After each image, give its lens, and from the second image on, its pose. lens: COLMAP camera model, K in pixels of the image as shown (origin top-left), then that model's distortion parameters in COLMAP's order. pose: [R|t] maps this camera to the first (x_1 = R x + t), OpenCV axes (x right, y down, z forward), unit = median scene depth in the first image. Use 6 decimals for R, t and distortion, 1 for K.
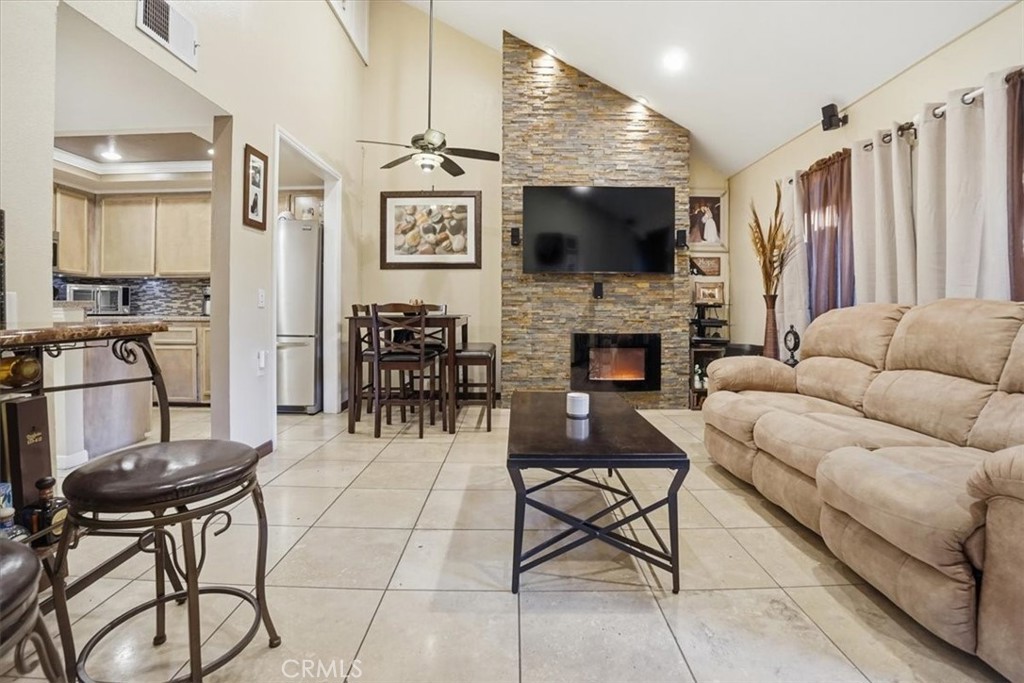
lens RADIAL K [[478.9, 0, 498.3], [0, 478.9, 308.6], [0, 0, 1]] dist [-0.037924, 0.000886]
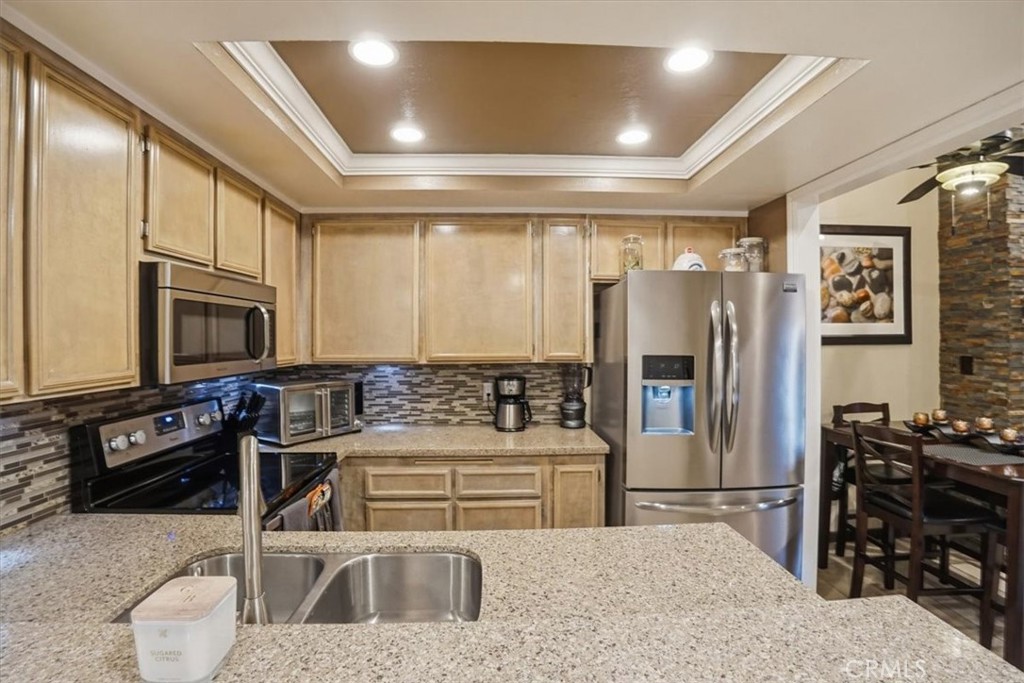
lens RADIAL K [[458.6, 0, 511.6], [0, 458.6, 333.2], [0, 0, 1]] dist [-0.045765, 0.001332]
pose [[0.997049, -0.003226, 0.076701, -0.638271], [0.003751, 0.999970, -0.006704, -0.096655], [-0.076677, 0.006972, 0.997032, 0.430662]]
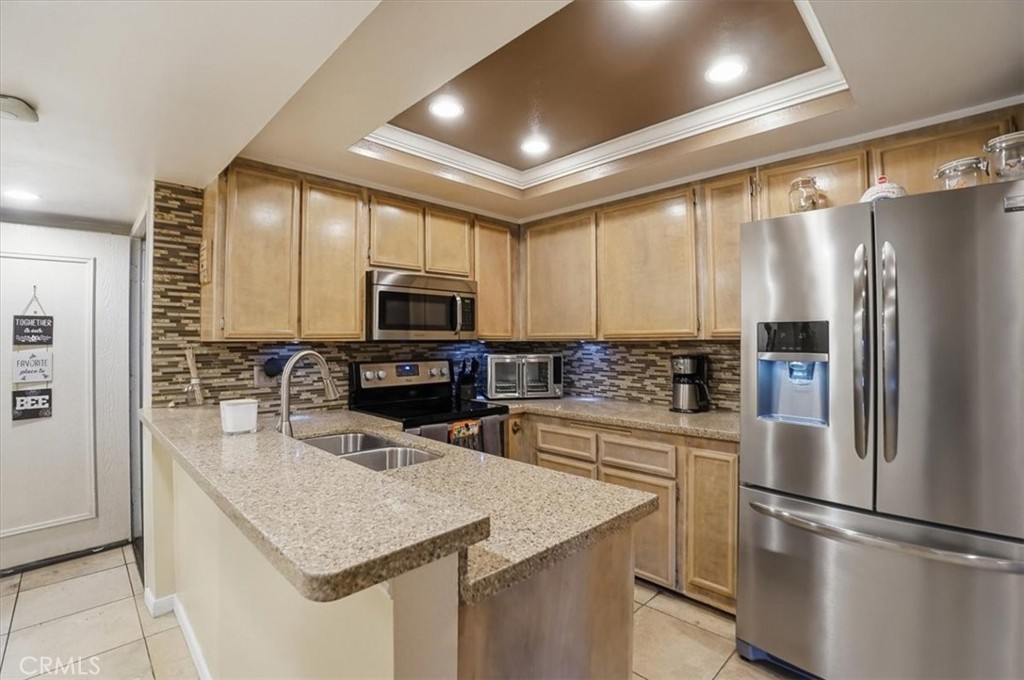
lens RADIAL K [[465.8, 0, 509.8], [0, 465.8, 319.4], [0, 0, 1]] dist [-0.075609, 0.017159]
pose [[0.727448, -0.035740, -0.685232, -0.382129], [0.005599, 0.998919, -0.046157, -0.065835], [0.686140, 0.029740, 0.726861, 0.460773]]
